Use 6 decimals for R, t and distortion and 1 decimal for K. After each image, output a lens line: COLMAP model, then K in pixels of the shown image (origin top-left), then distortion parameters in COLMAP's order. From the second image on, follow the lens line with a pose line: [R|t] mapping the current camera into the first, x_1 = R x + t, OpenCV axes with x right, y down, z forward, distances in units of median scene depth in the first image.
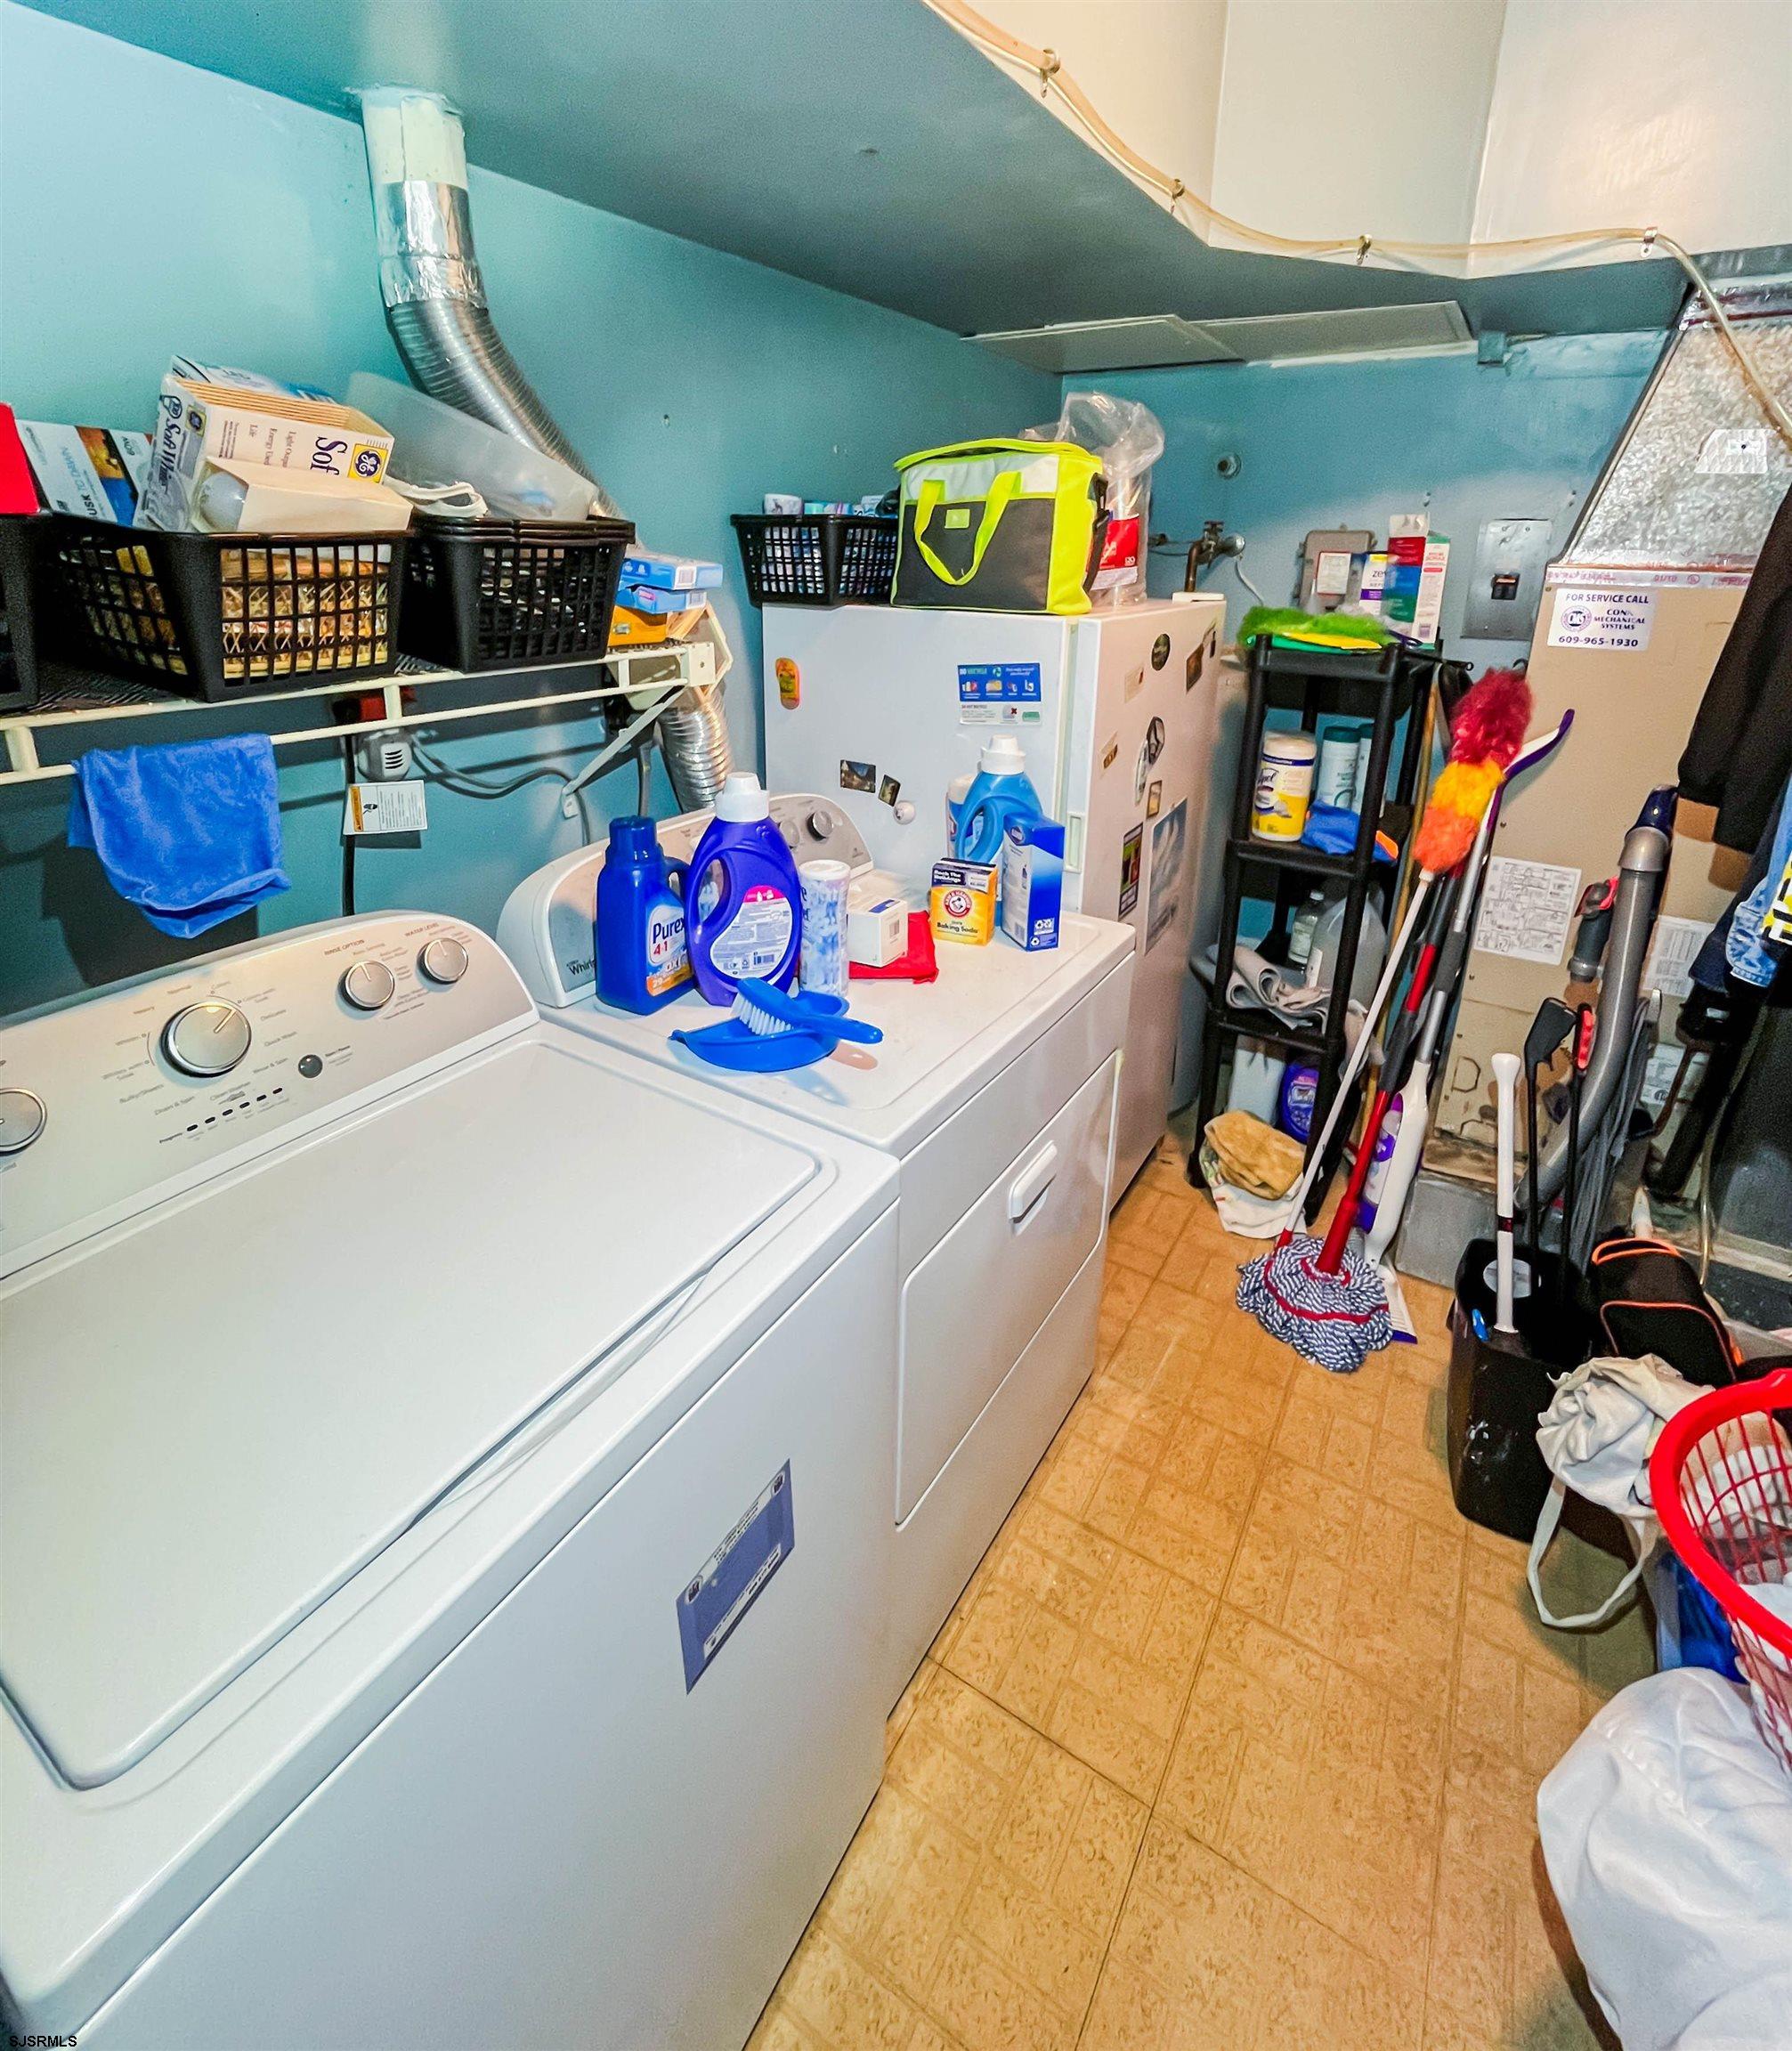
lens RADIAL K [[990.4, 0, 895.0], [0, 990.4, 896.7], [0, 0, 1]] dist [-0.009776, -0.000358]
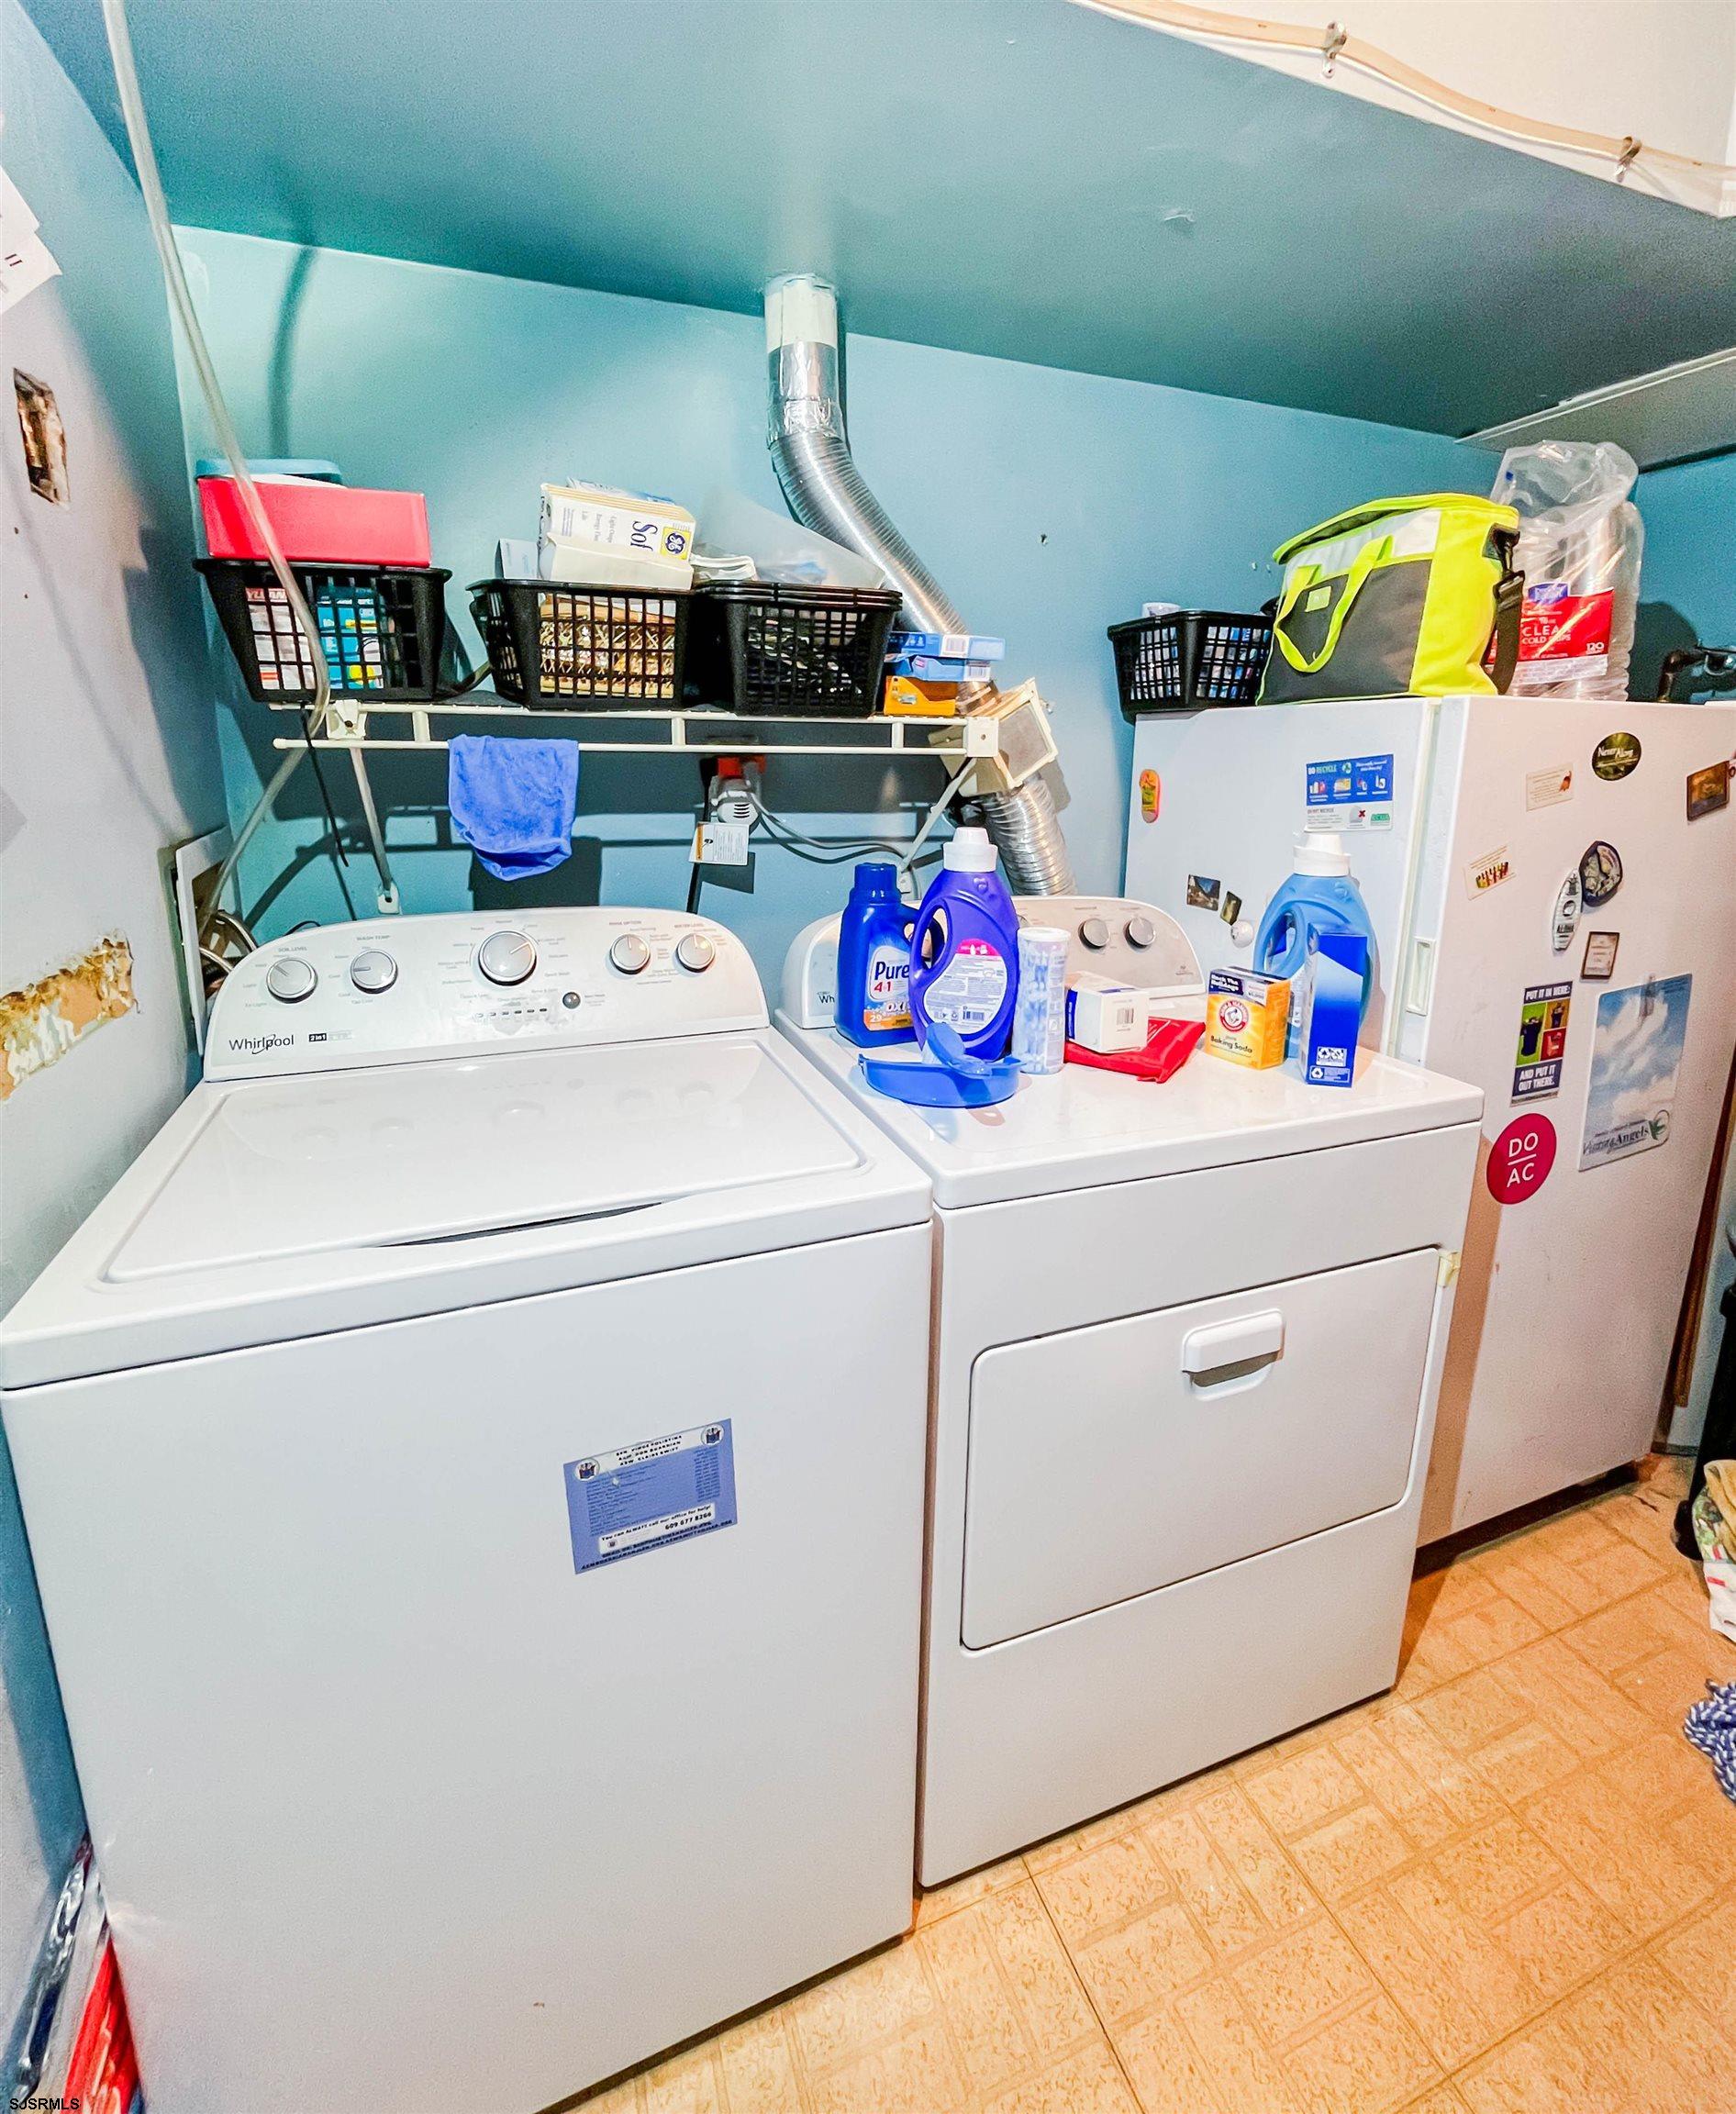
lens RADIAL K [[954.1, 0, 865.3], [0, 954.1, 993.0], [0, 0, 1]] dist [-0.013981, 0.003357]
pose [[0.799883, 0.136039, -0.584535, 0.345380], [-0.201051, 0.978433, -0.047408, 0.109486], [0.565479, 0.155442, 0.809982, 0.150959]]
